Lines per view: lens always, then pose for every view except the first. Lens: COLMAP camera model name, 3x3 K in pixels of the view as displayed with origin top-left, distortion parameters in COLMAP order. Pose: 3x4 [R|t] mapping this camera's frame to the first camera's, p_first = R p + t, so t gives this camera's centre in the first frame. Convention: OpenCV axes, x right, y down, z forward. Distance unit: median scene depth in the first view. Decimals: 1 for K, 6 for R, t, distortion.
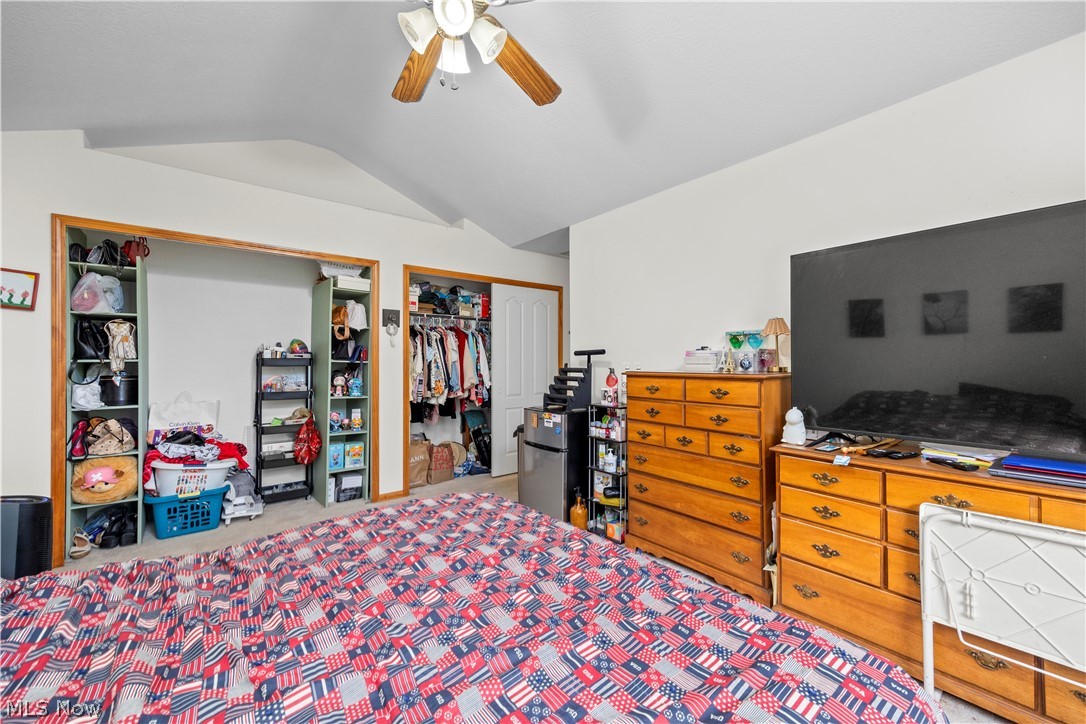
lens RADIAL K [[425.4, 0, 548.4], [0, 425.4, 366.7], [0, 0, 1]] dist [-0.000500, -0.000090]
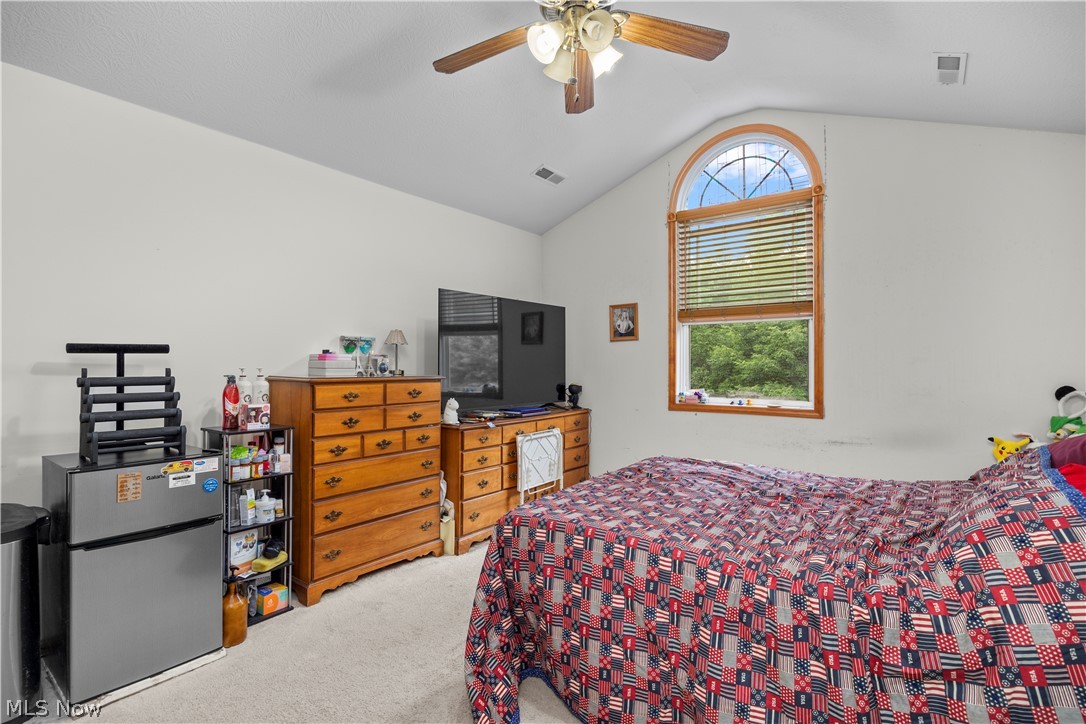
lens RADIAL K [[512.4, 0, 537.2], [0, 512.4, 360.3], [0, 0, 1]] dist [0.000458, 0.000005]
pose [[-0.218954, 0.005055, 0.975722, -0.903537], [0.006167, 0.999974, -0.003797, -0.017379], [-0.975716, 0.005186, -0.218979, 0.861019]]
